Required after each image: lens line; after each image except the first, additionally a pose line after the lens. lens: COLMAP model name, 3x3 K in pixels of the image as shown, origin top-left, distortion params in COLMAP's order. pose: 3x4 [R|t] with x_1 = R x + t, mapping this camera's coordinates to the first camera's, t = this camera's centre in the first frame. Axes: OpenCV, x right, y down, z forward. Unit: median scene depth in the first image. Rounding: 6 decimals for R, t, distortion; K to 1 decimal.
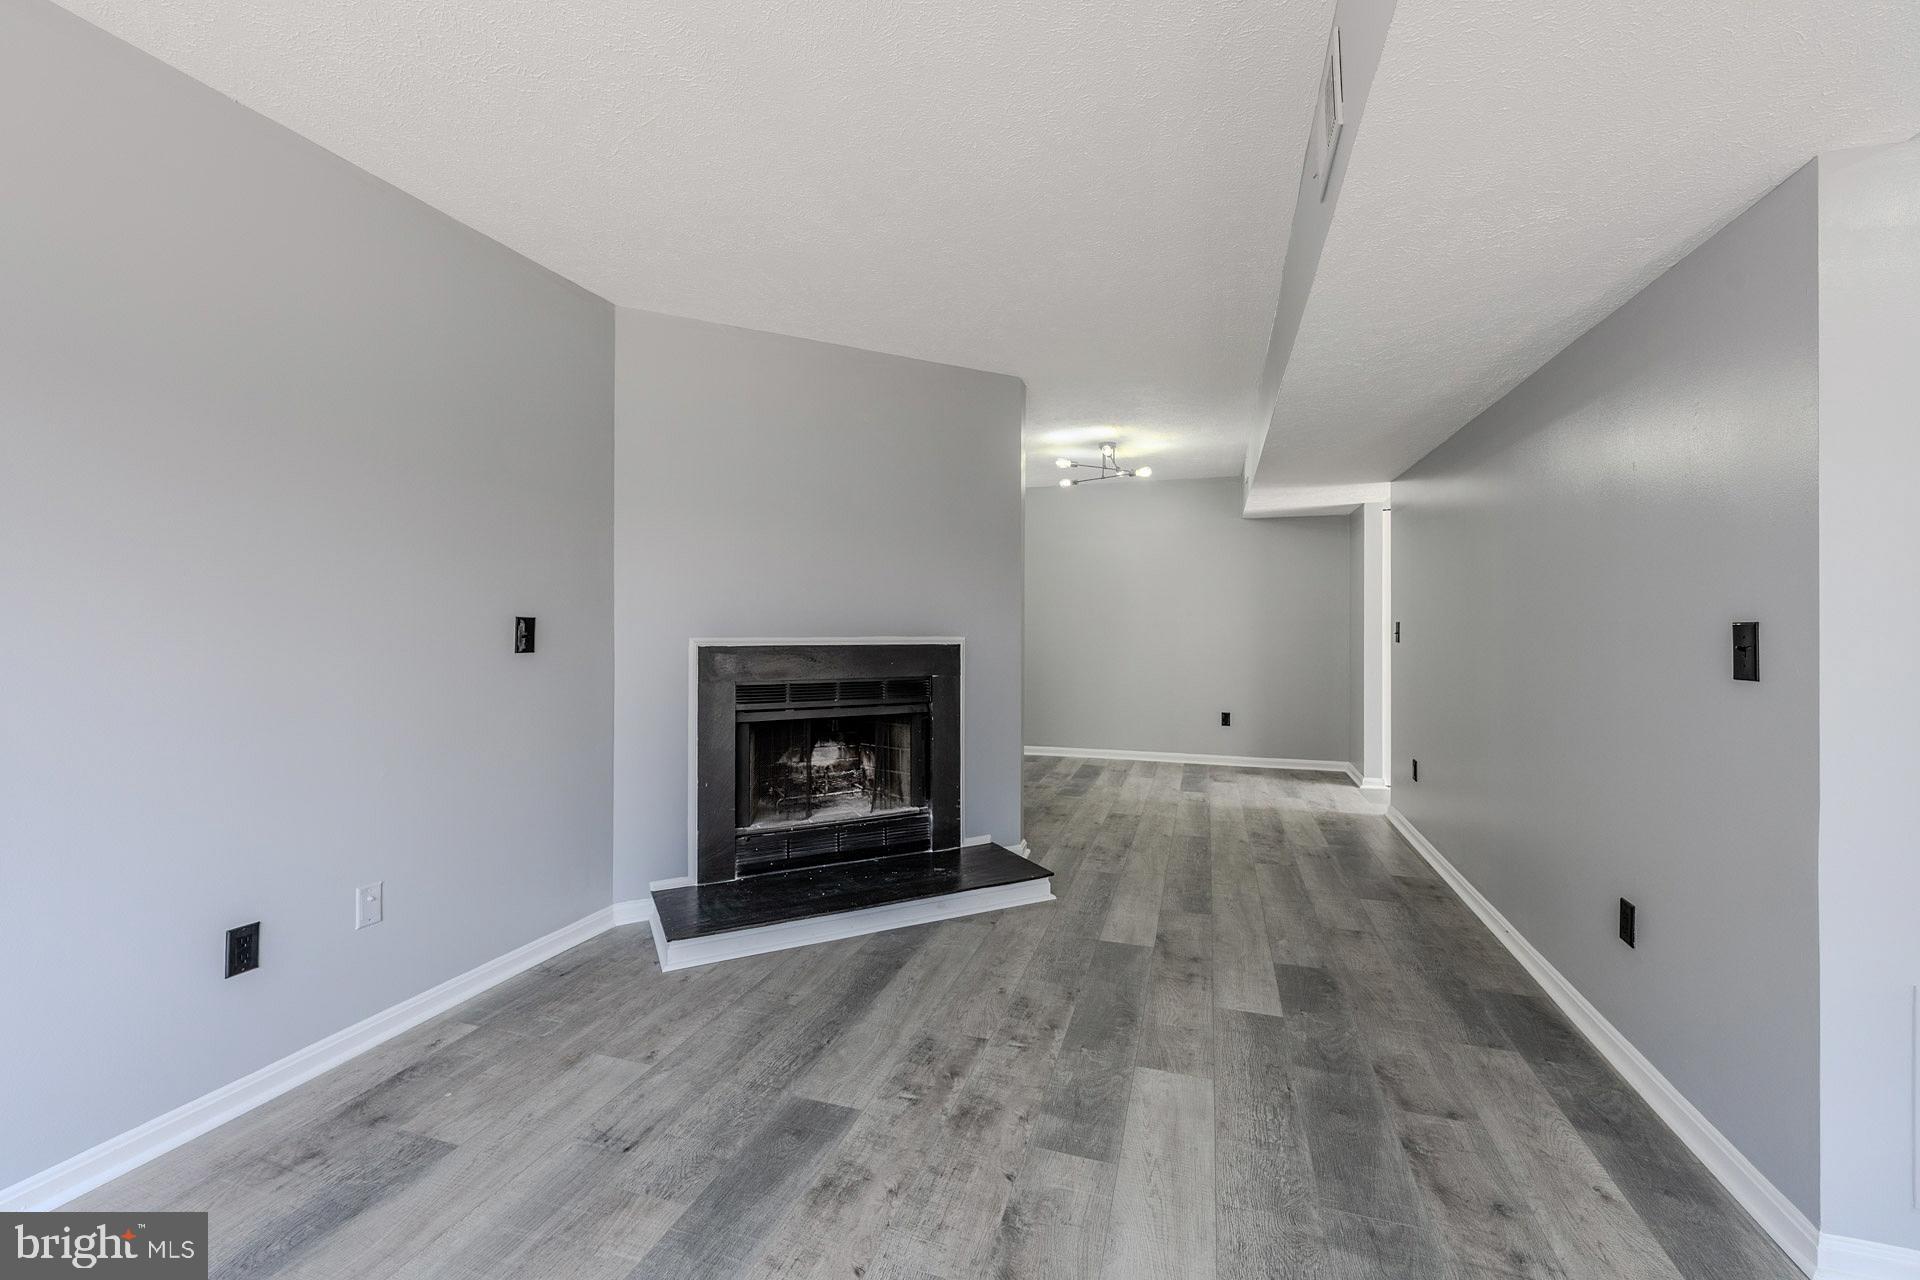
lens RADIAL K [[788.8, 0, 958.1], [0, 788.8, 619.9], [0, 0, 1]] dist [-0.000376, -0.000090]
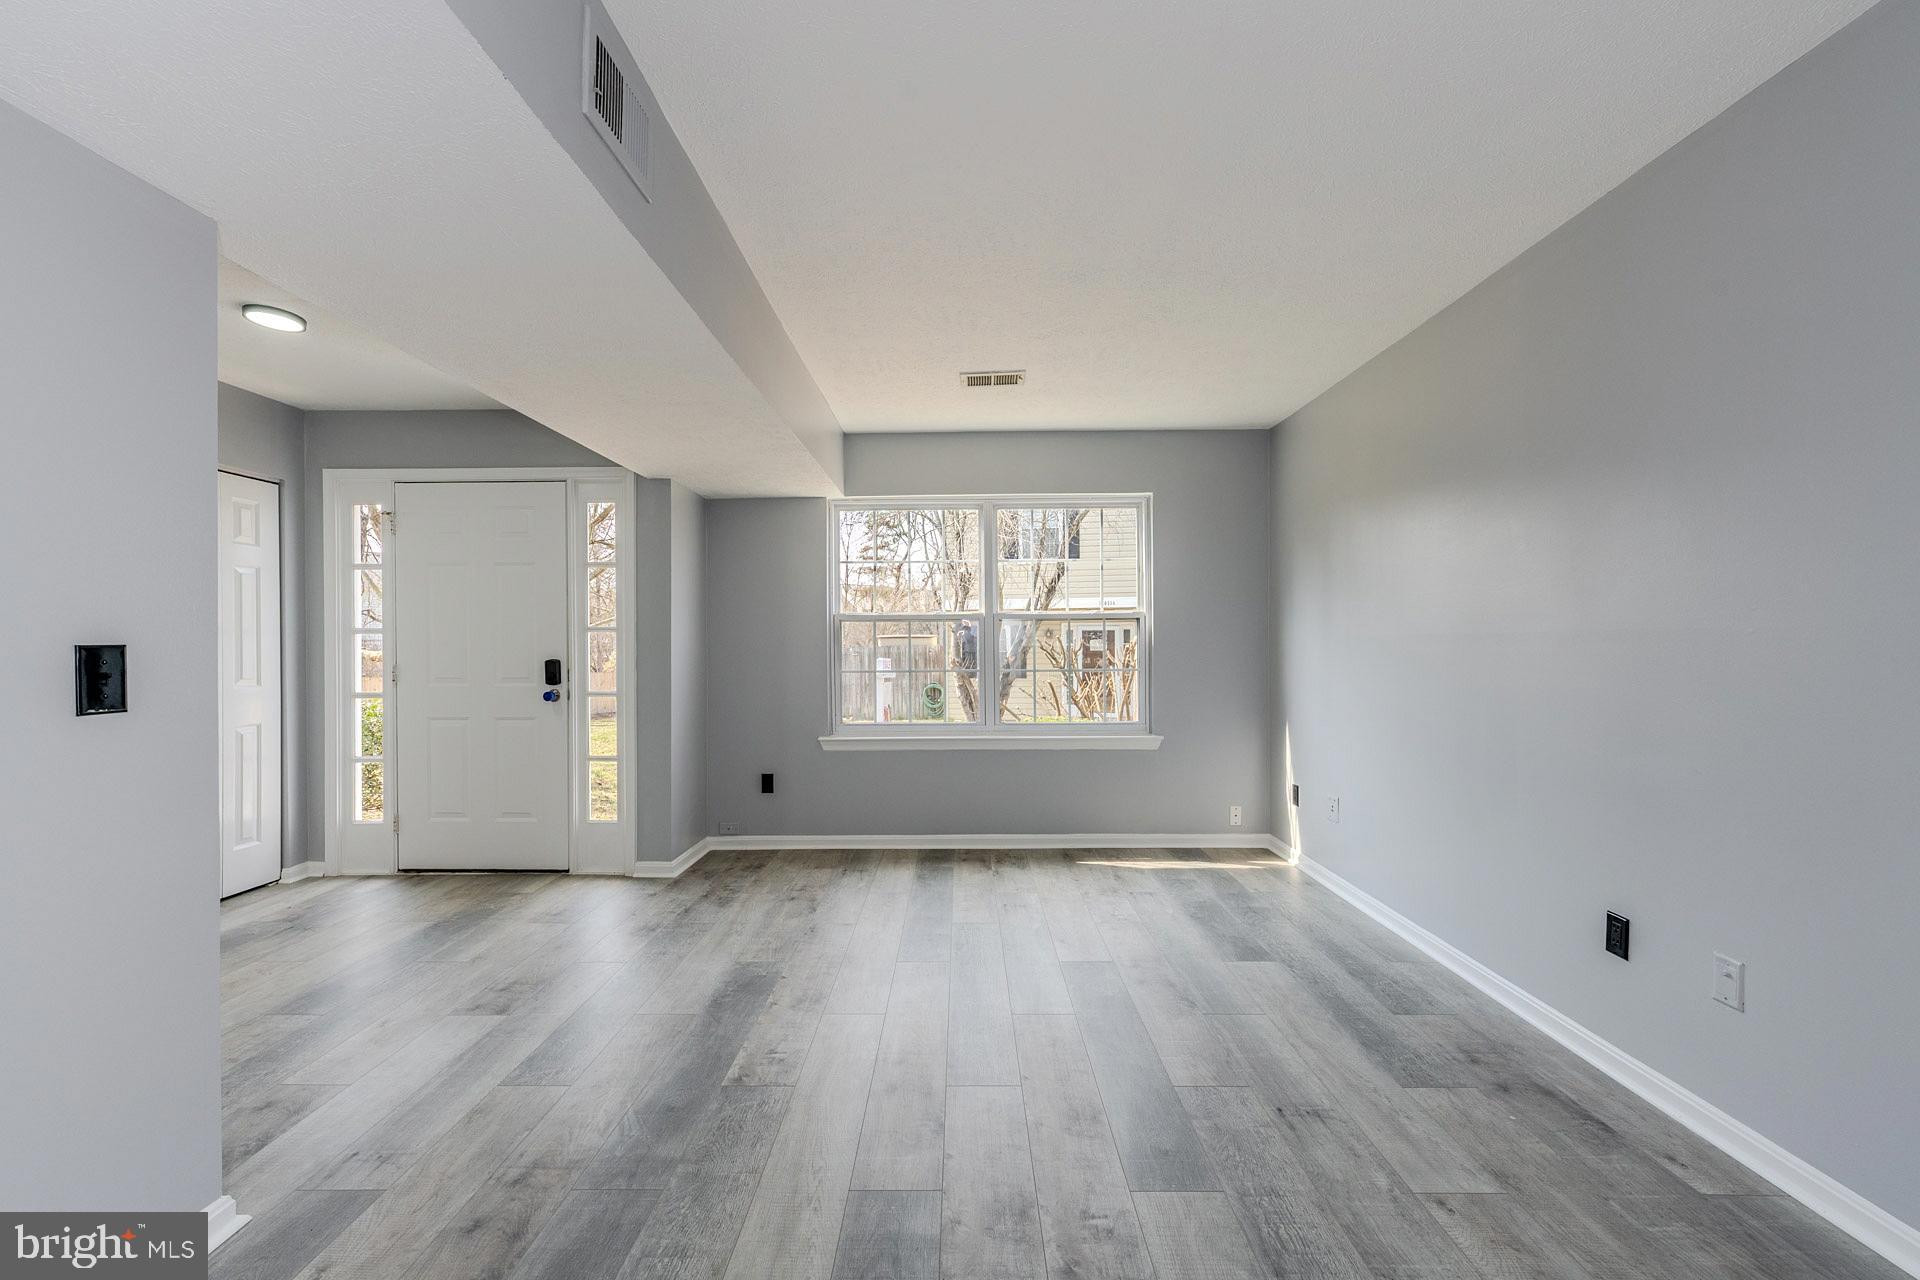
lens RADIAL K [[773.2, 0, 955.8], [0, 773.2, 648.9], [0, 0, 1]] dist [-0.002192, 0.000055]
pose [[-0.955987, -0.000018, -0.293409, 0.209500], [0.000664, 0.999997, -0.002223, 0.006122], [0.293409, -0.002320, -0.955984, 1.146046]]
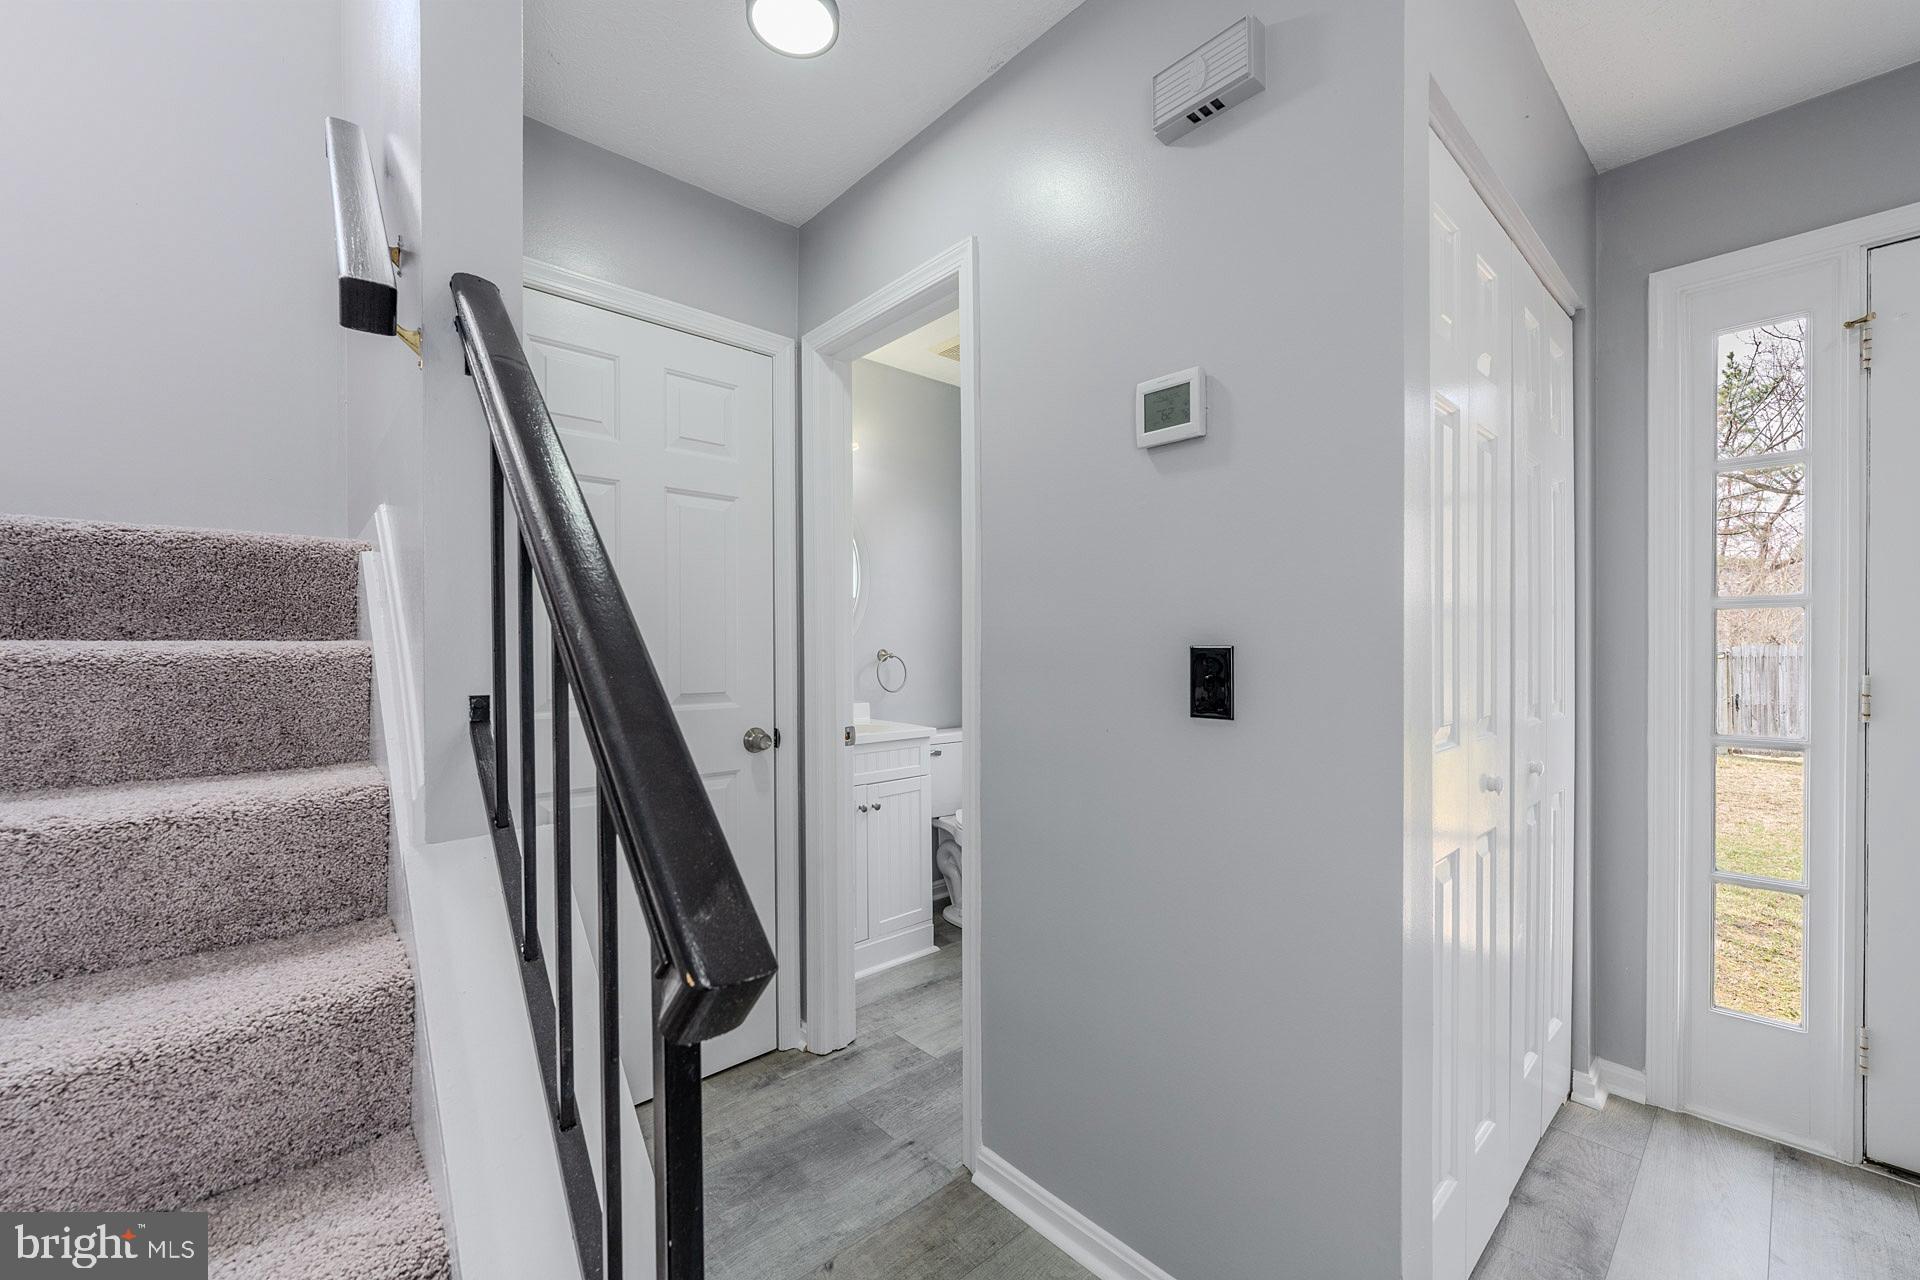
lens RADIAL K [[773.2, 0, 955.8], [0, 773.2, 648.9], [0, 0, 1]] dist [-0.002192, 0.000055]
pose [[-0.864488, -0.003188, 0.502643, 1.050623], [-0.004261, 0.999990, -0.000985, 0.012443], [-0.502635, -0.002994, -0.864493, 0.403094]]
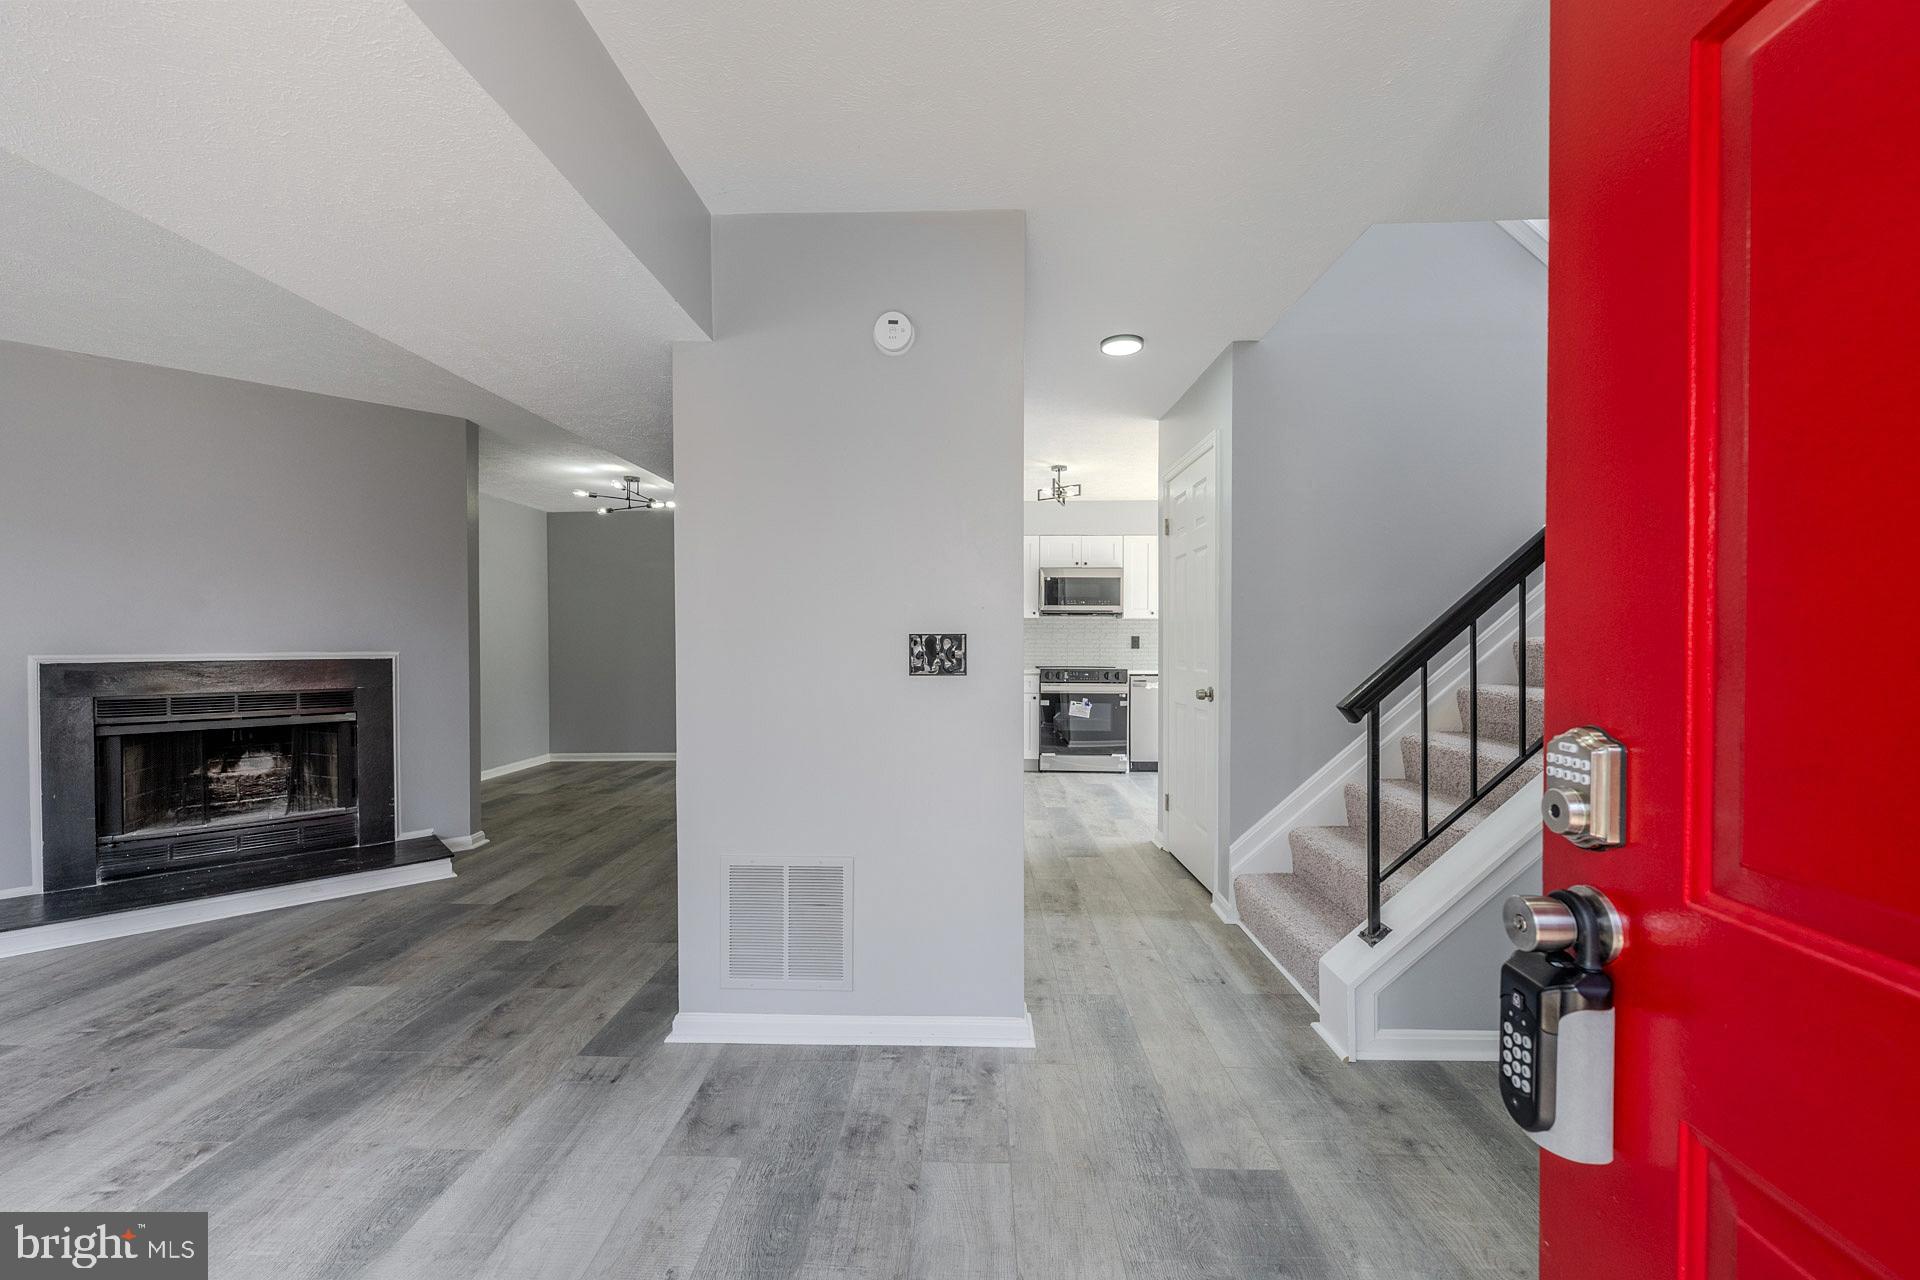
lens RADIAL K [[773.2, 0, 955.8], [0, 773.2, 648.9], [0, 0, 1]] dist [-0.002192, 0.000055]
pose [[0.961465, -0.010602, 0.274721, 0.594233], [0.005711, 0.999811, 0.018600, 0.002975], [-0.274866, -0.016314, 0.961344, -0.326158]]
